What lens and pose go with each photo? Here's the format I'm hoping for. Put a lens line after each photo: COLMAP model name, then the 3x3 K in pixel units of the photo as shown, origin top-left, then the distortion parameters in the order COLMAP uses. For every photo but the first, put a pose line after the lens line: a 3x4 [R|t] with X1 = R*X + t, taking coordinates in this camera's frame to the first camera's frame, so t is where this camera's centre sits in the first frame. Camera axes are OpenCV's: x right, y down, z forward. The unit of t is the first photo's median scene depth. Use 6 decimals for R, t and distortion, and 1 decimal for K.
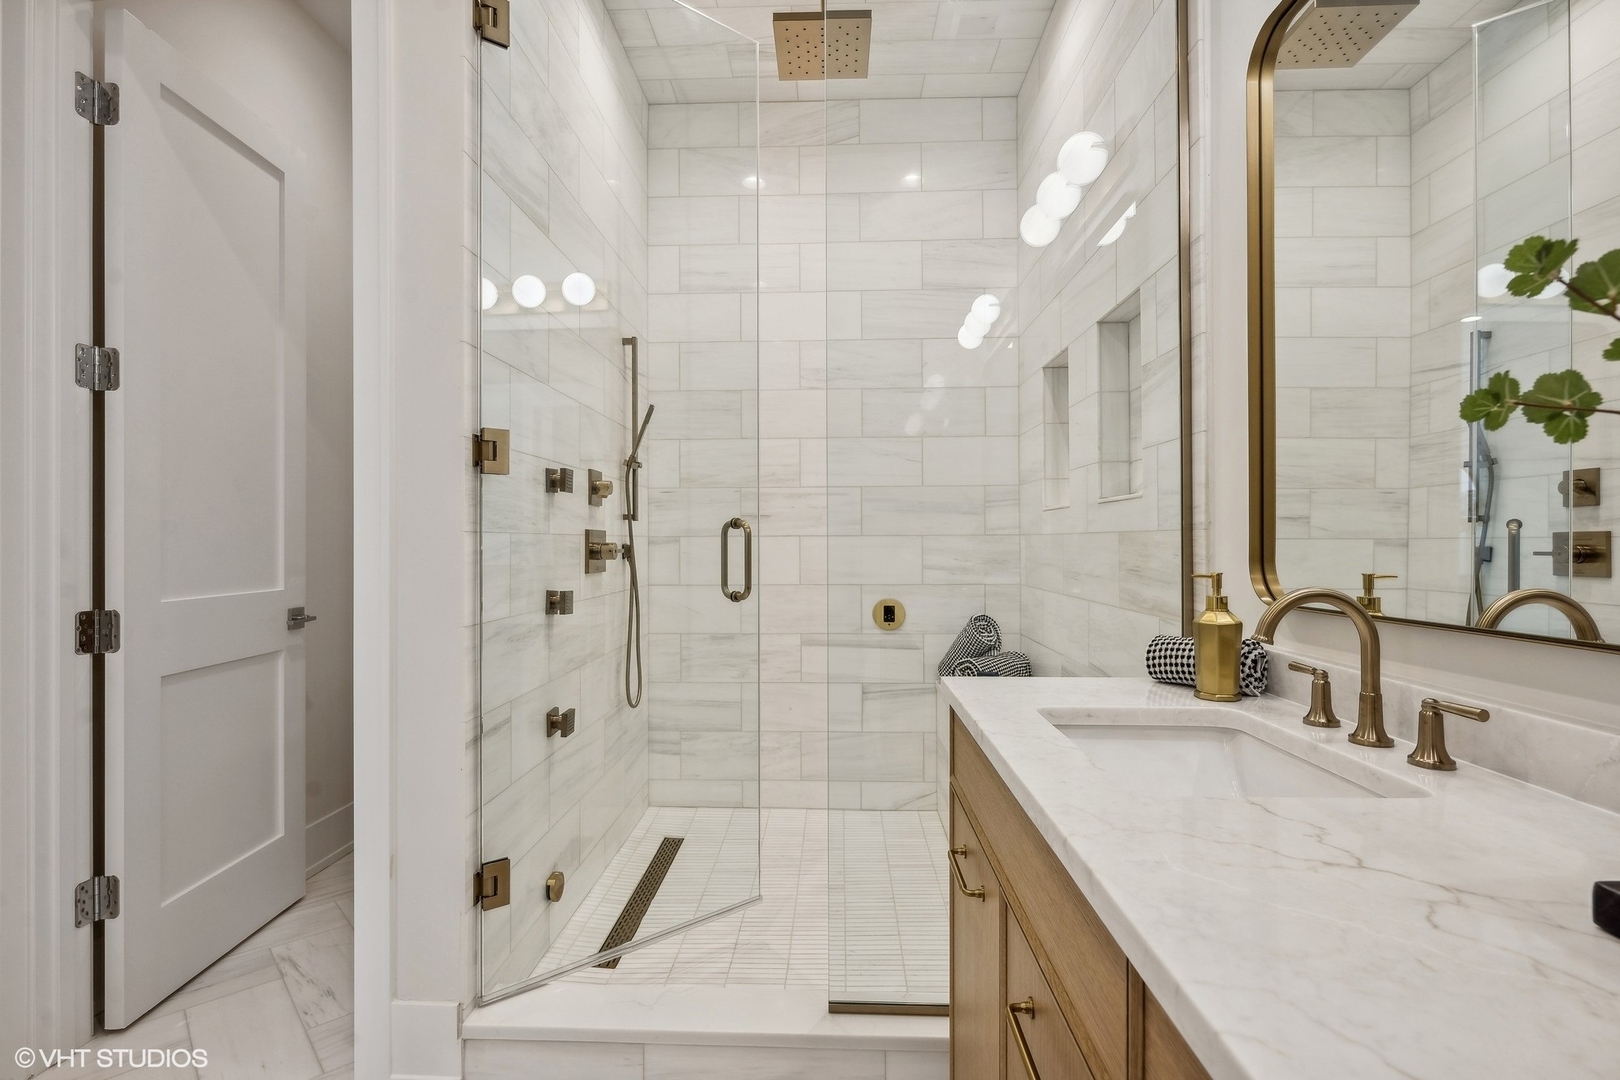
lens RADIAL K [[767.5, 0, 822.6], [0, 767.5, 537.8], [0, 0, 1]] dist [0.004175, -0.001156]
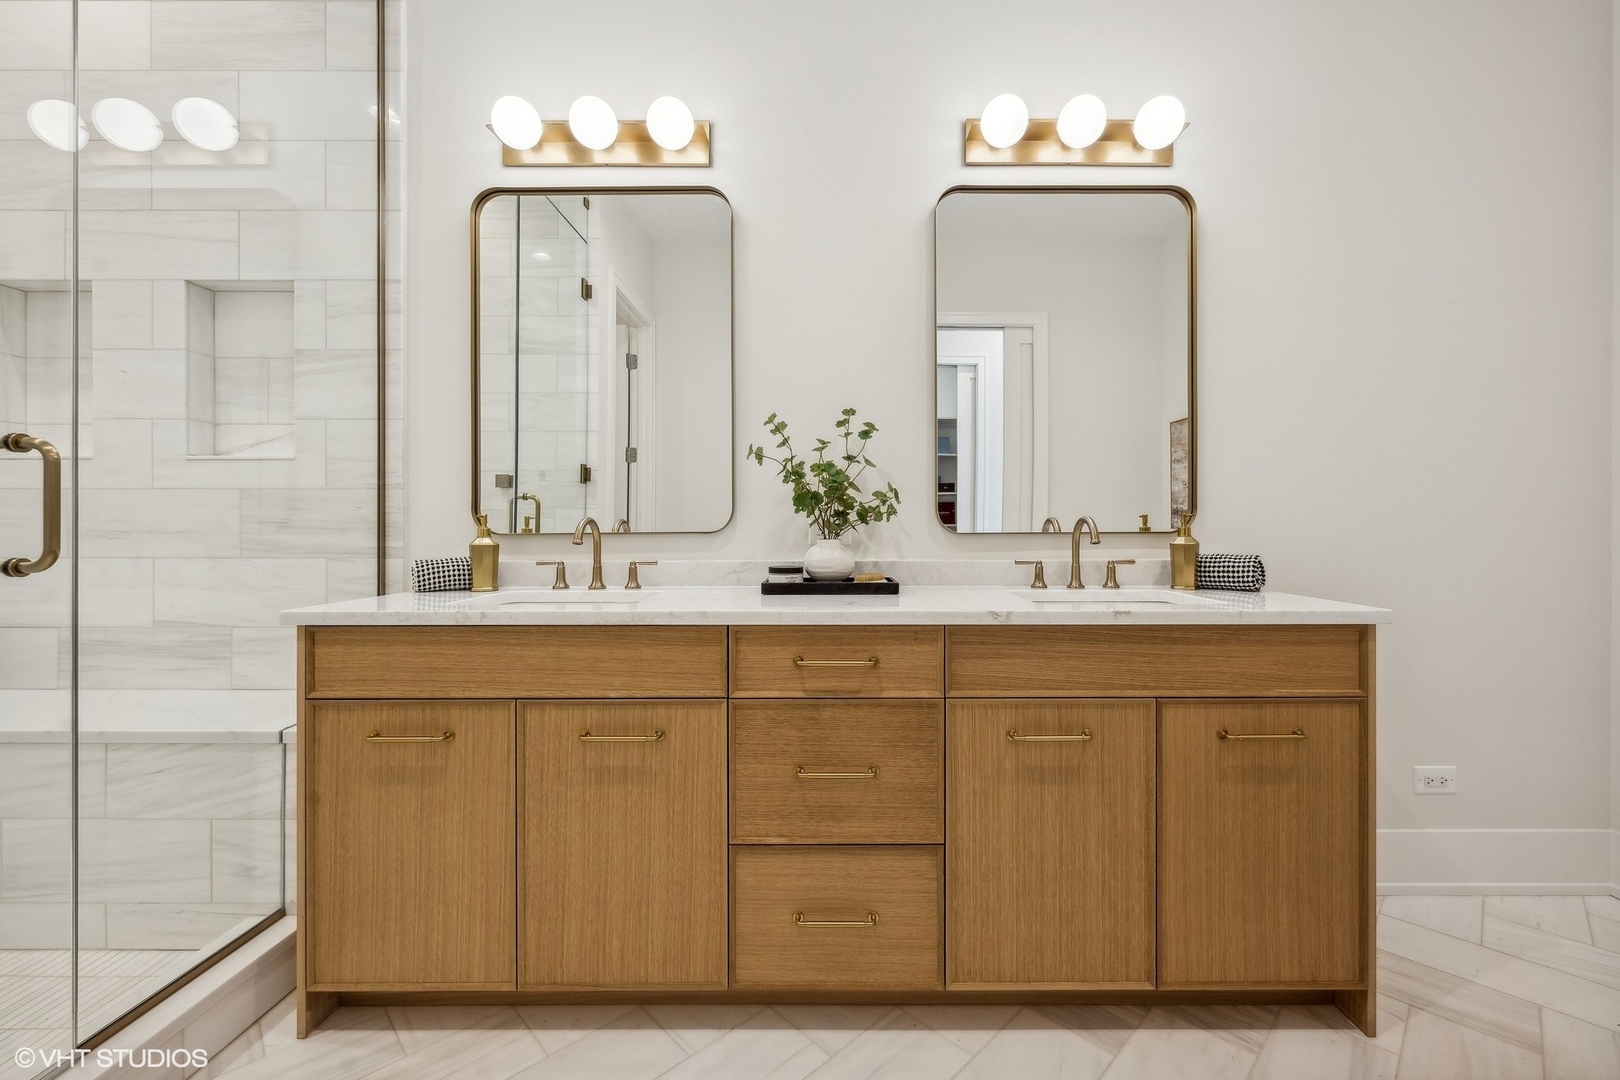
lens RADIAL K [[651.8, 0, 818.8], [0, 651.8, 525.2], [0, 0, 1]] dist [-0.002500, 0.001048]
pose [[-0.017994, 0.005828, 0.999821, -0.683322], [-0.000543, 0.999983, -0.005839, 0.060896], [-0.999838, -0.000648, -0.017991, 0.248189]]
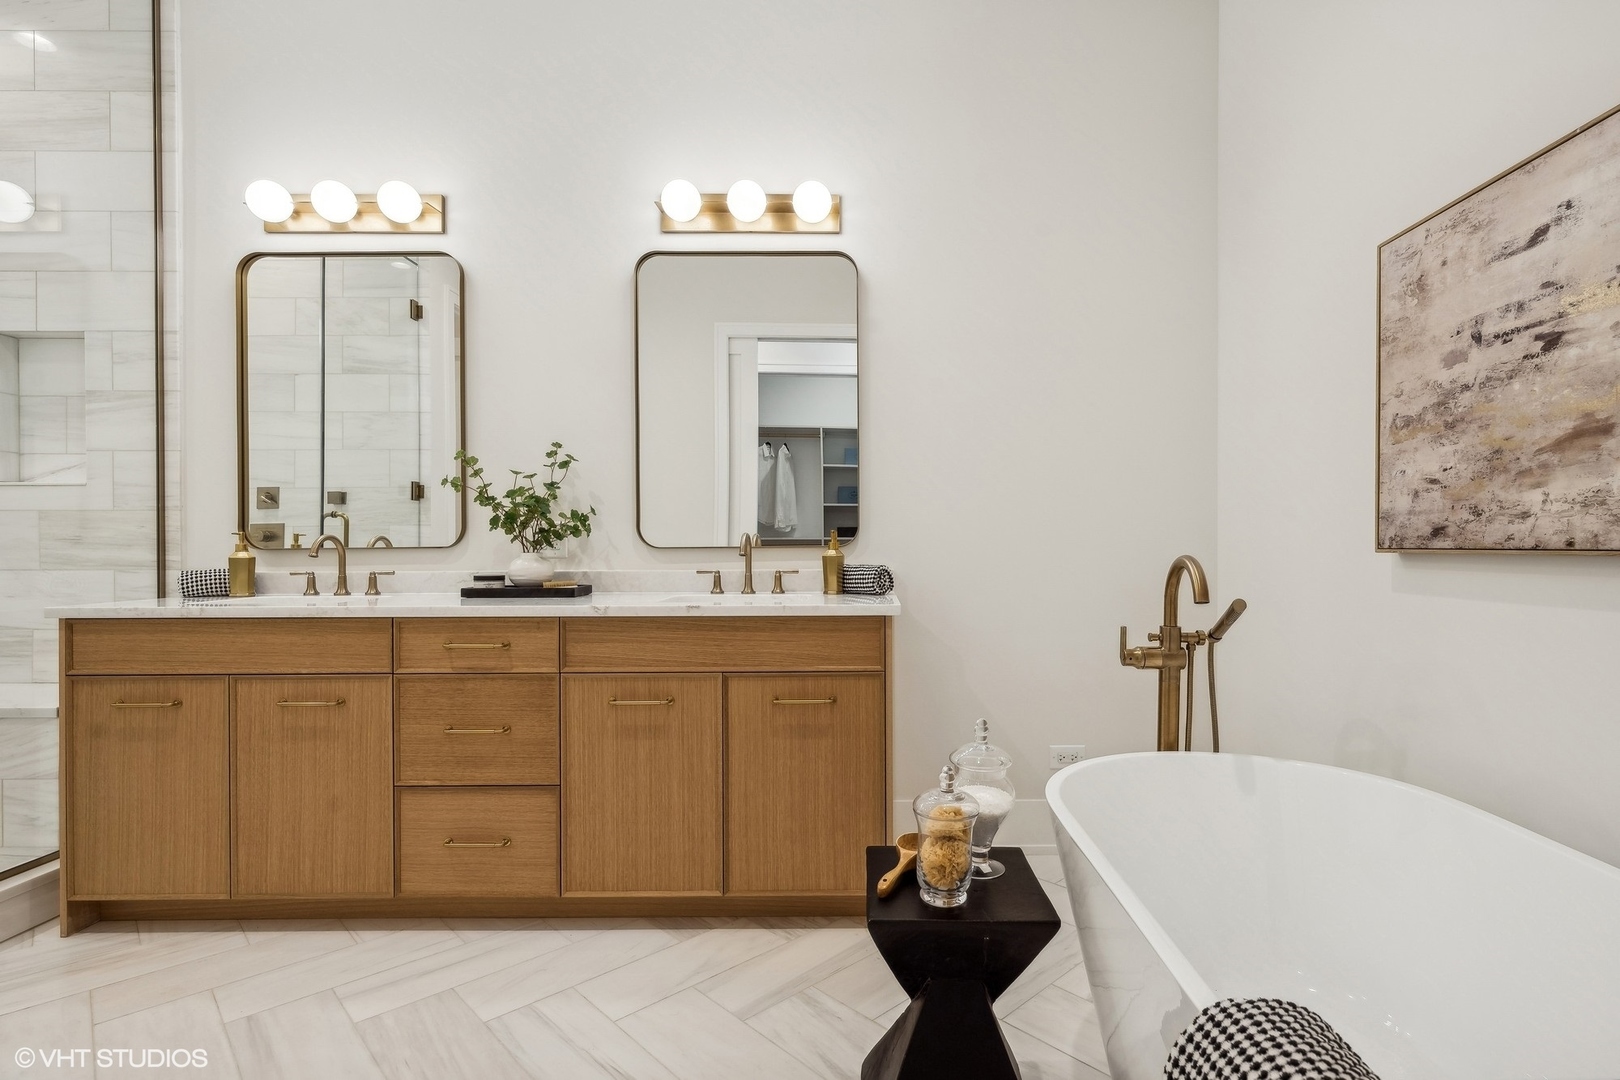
lens RADIAL K [[767.5, 0, 822.0], [0, 767.5, 543.6], [0, 0, 1]] dist [0.004175, -0.001156]
pose [[-0.022651, 0.003028, 0.999739, -1.133698], [0.001556, 0.999994, -0.002993, 0.065315], [-0.999742, 0.001487, -0.022656, -0.323363]]
